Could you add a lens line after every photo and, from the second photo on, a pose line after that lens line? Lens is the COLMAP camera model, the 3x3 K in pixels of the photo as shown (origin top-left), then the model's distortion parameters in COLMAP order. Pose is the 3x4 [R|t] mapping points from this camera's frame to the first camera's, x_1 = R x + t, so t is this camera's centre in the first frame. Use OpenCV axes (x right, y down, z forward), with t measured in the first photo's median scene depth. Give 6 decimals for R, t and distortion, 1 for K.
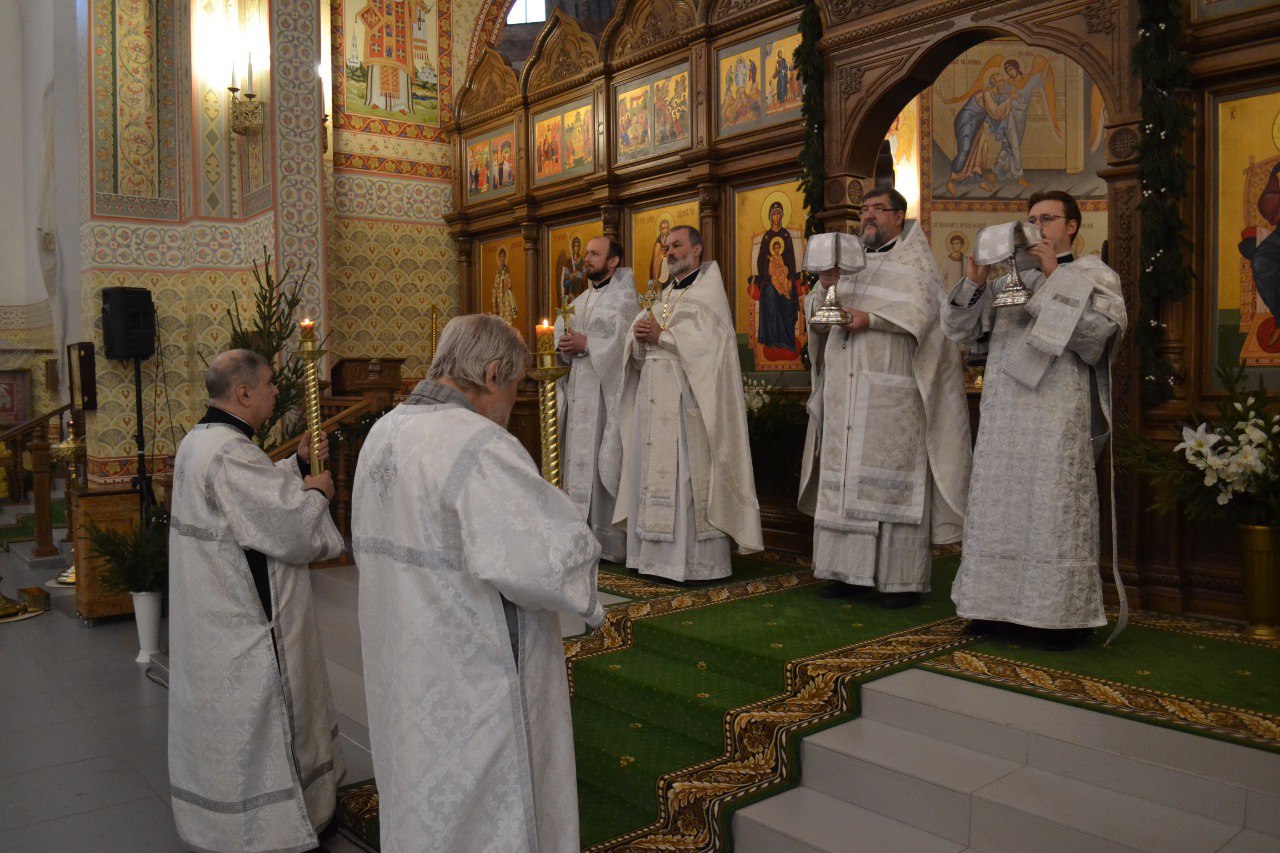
lens RADIAL K [[1028.7, 0, 631.4], [0, 1028.7, 440.7], [0, 0, 1]] dist [-0.083196, 0.009984]
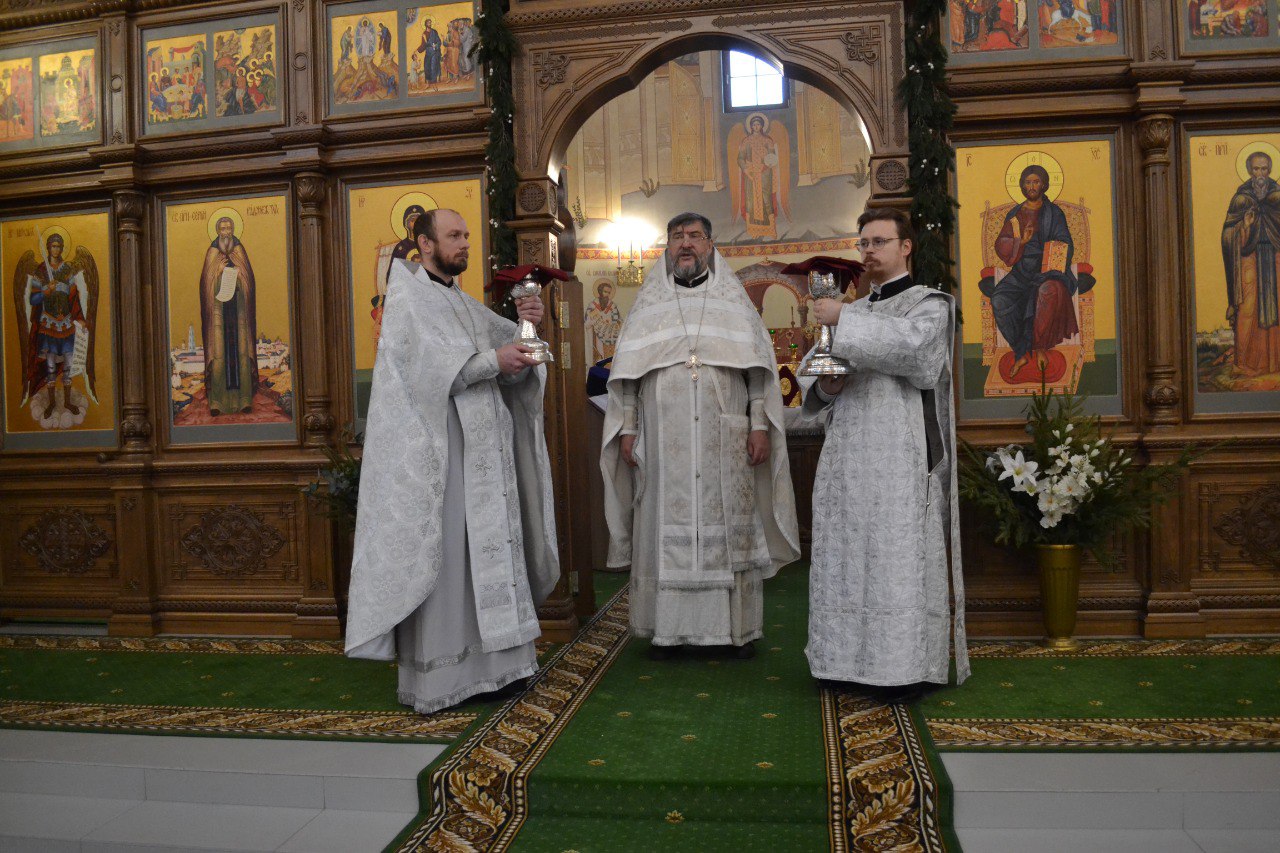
lens RADIAL K [[1028.8, 0, 637.2], [0, 1028.8, 442.5], [0, 0, 1]] dist [-0.084959, 0.014236]
pose [[0.751930, -0.033953, 0.658368, -0.361244], [0.065660, 0.997564, -0.023546, -0.024030], [-0.655965, 0.060933, 0.752328, 0.407436]]
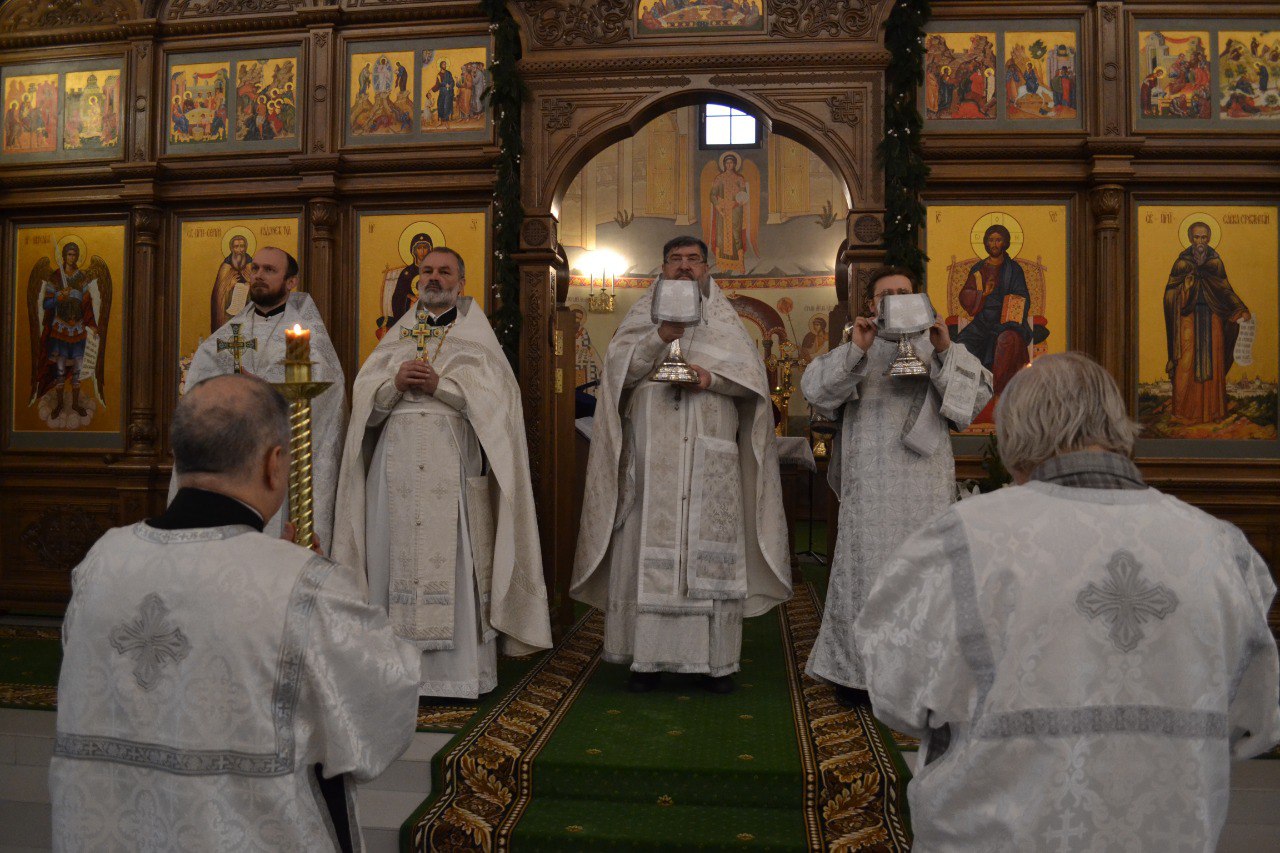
lens RADIAL K [[1028.7, 0, 631.4], [0, 1028.7, 440.7], [0, 0, 1]] dist [-0.083196, 0.009984]
pose [[0.724918, 0.011927, 0.688732, -0.440204], [0.027998, 0.998514, -0.046760, -0.021922], [-0.688266, 0.053180, 0.723507, 0.374965]]
